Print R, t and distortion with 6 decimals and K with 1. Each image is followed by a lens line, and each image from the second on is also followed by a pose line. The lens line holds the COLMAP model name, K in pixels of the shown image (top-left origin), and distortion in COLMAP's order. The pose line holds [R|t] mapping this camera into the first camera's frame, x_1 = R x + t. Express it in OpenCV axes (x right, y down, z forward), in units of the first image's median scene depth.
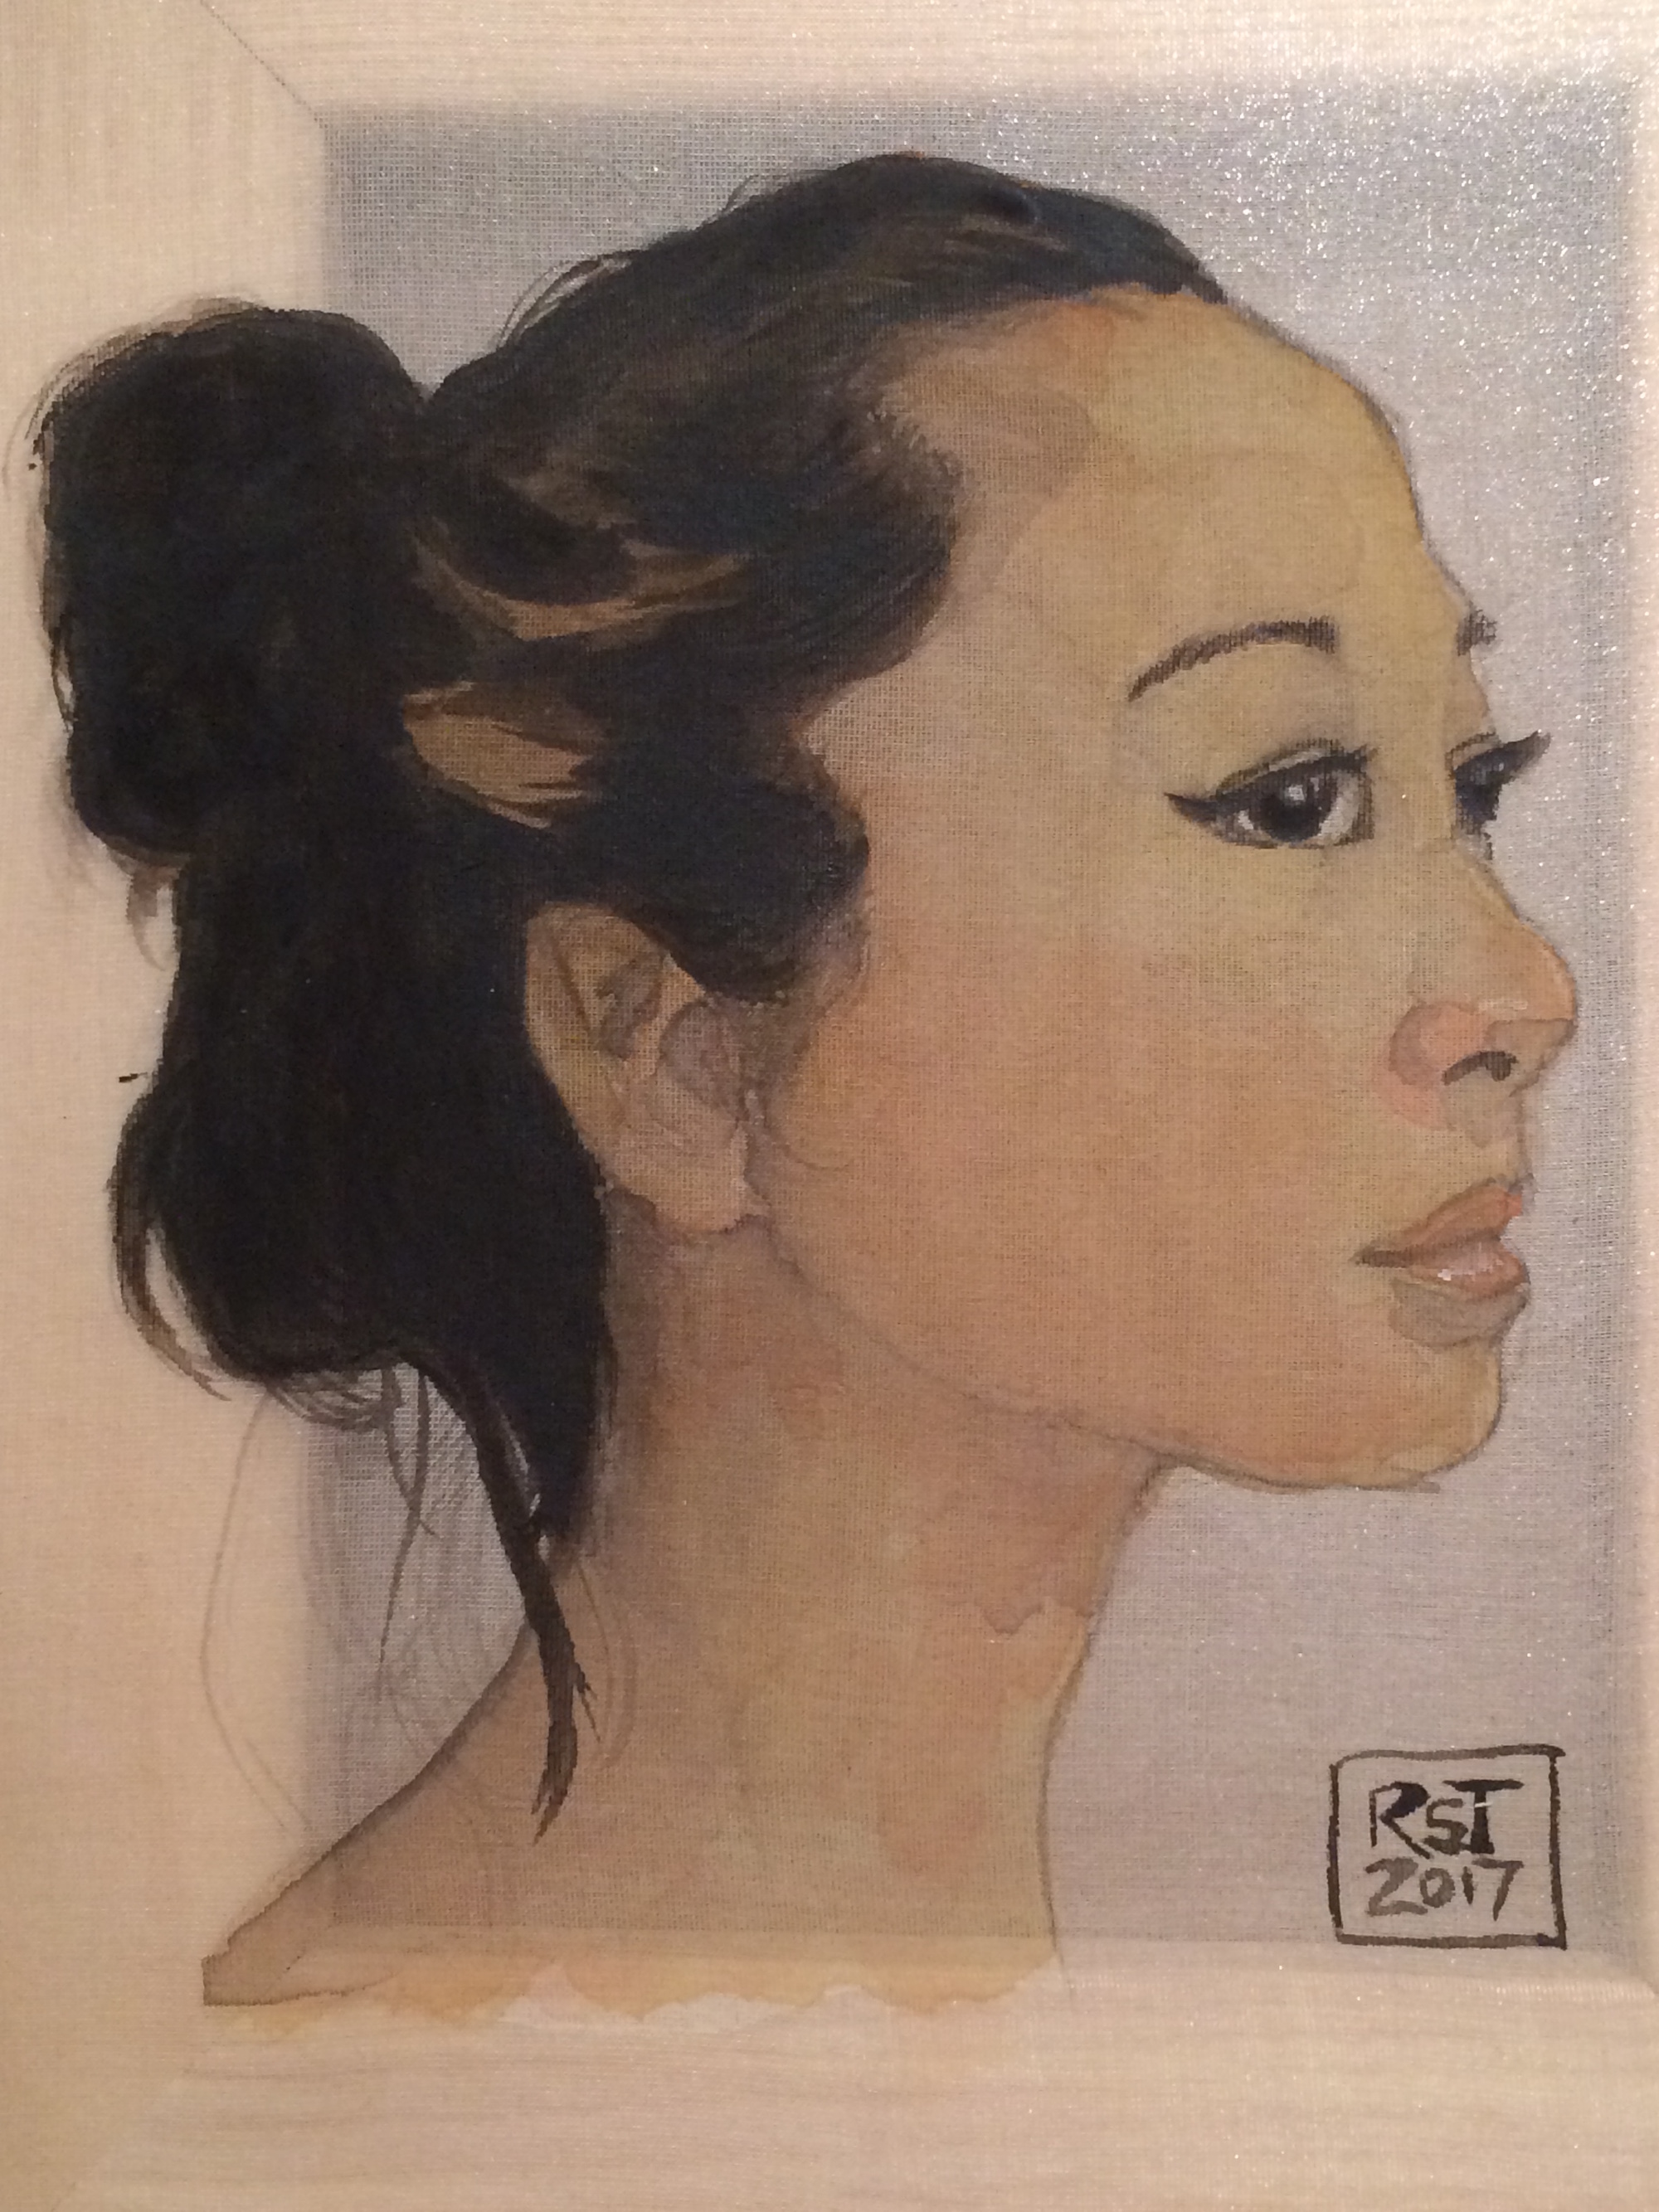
lens RADIAL K [[3011.4, 0, 810.8], [0, 3011.4, 1106.0], [0, 0, 1]] dist [0.042652, 0.000000]
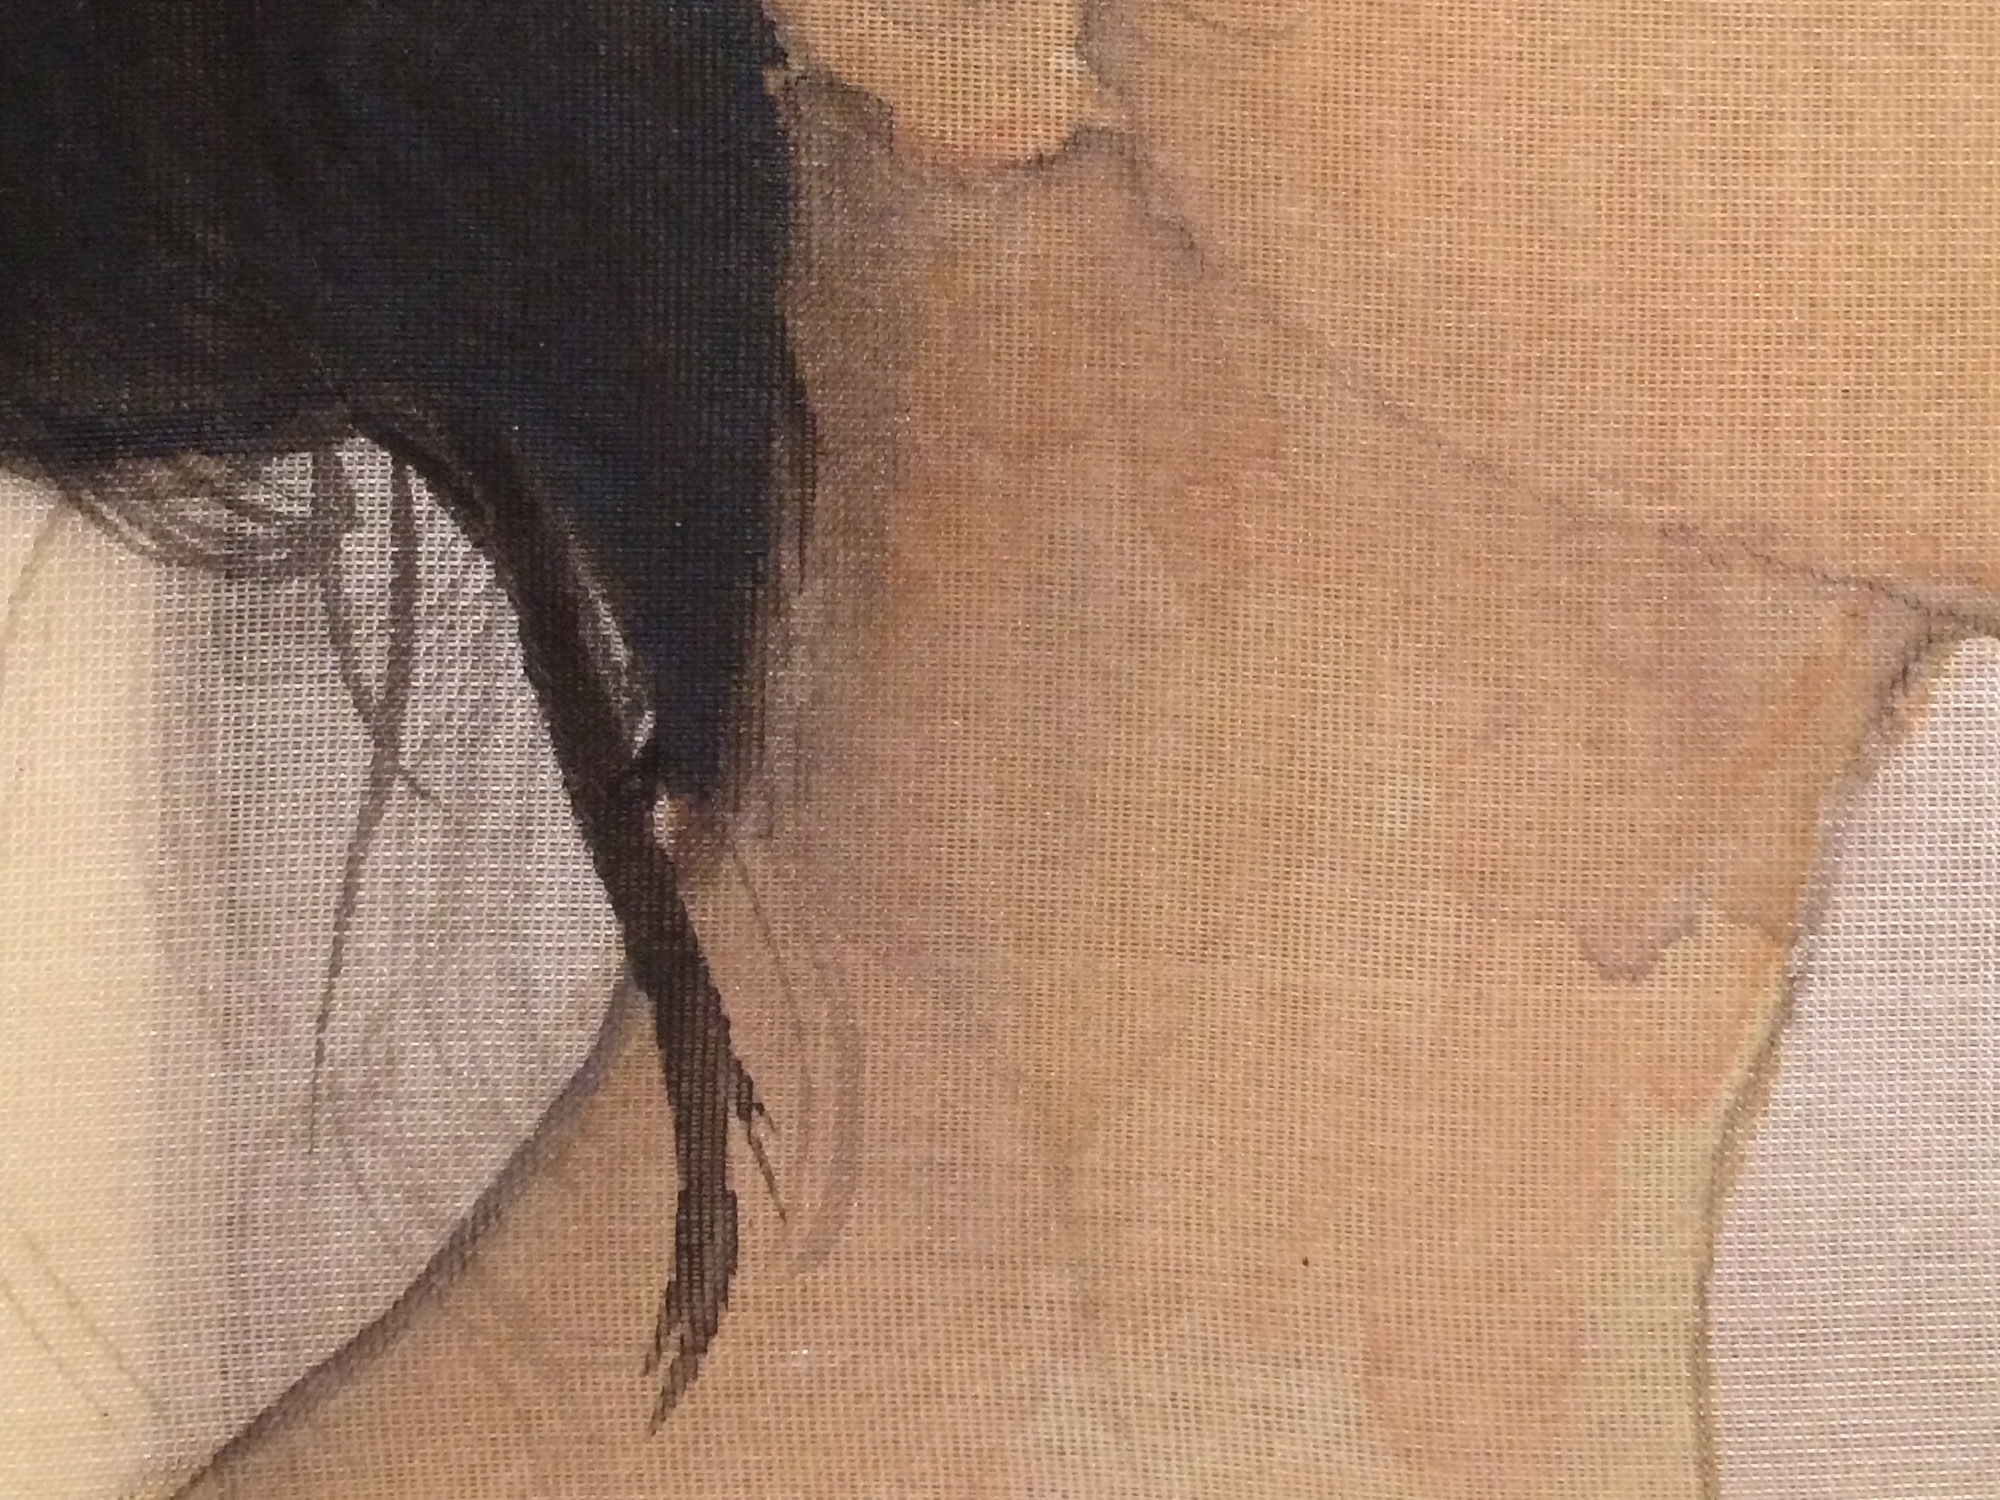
lens RADIAL K [[2722.6, 0, 992.1], [0, 2722.6, 789.1], [0, 0, 1]] dist [0.042652, 0.000000]
pose [[0.993645, -0.004829, 0.112453, -0.085366], [0.002584, 0.999795, 0.020102, 0.132978], [-0.112527, -0.019684, 0.993454, 0.564934]]
